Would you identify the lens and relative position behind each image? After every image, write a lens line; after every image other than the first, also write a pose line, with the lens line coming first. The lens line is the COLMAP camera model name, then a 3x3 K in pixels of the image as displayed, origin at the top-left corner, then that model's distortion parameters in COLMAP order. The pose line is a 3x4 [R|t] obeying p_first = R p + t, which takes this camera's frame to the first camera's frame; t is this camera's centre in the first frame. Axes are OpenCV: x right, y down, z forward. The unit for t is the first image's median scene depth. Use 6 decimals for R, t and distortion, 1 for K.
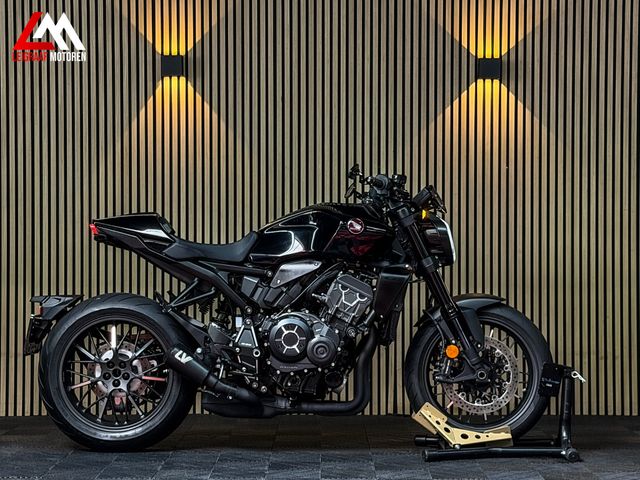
lens RADIAL K [[1411.0, 0, 317.7], [0, 1411.0, 238.9], [0, 0, 1]] dist [0.140138, 0.000000]
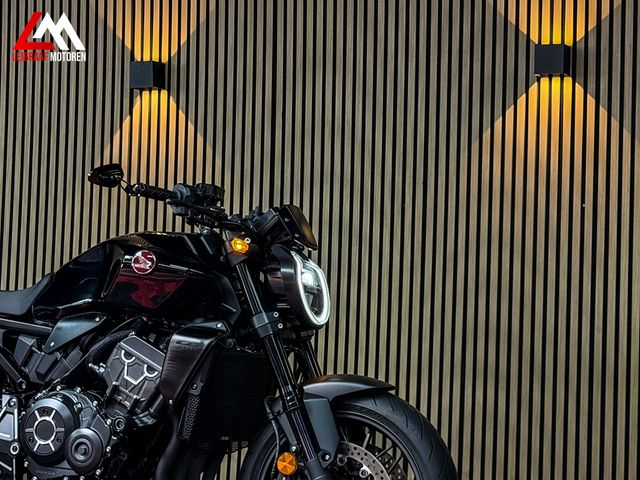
lens RADIAL K [[1411.0, 0, 309.5], [0, 1411.0, 242.3], [0, 0, 1]] dist [0.140138, 0.000000]
pose [[0.924750, 0.004380, -0.380551, 0.336833], [-0.033832, 0.996921, -0.070738, 0.024782], [0.379069, 0.078290, 0.922051, 0.403214]]
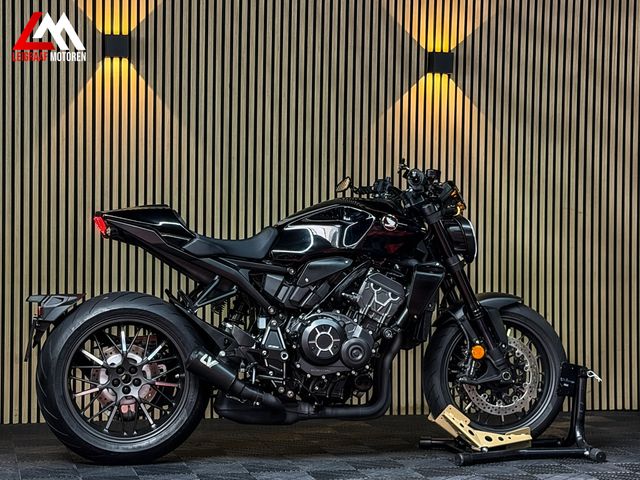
lens RADIAL K [[1410.2, 0, 320.7], [0, 1410.2, 239.2], [0, 0, 1]] dist [0.151372, 0.000000]
pose [[0.971202, 0.008609, 0.238104, -0.237289], [-0.010141, 0.999935, 0.005208, -0.002060], [-0.238043, -0.007473, 0.971226, 0.077598]]
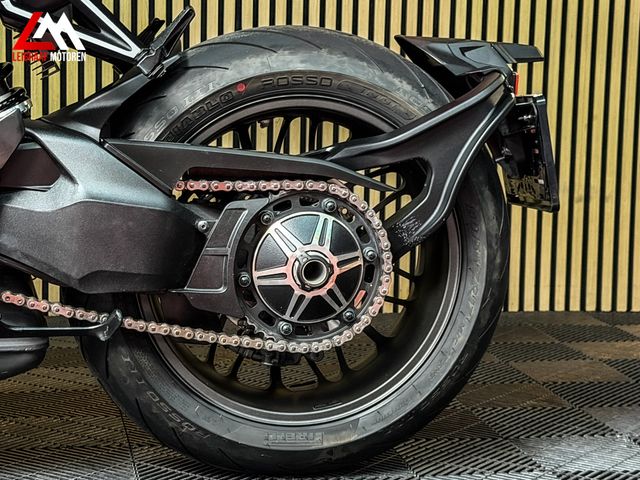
lens RADIAL K [[1411.0, 0, 320.6], [0, 1411.0, 245.7], [0, 0, 1]] dist [0.140138, 0.000000]
pose [[0.977731, 0.002263, 0.209848, 0.008214], [-0.029673, 0.991387, 0.127561, 0.047916], [-0.207752, -0.130947, 0.969377, 0.652269]]
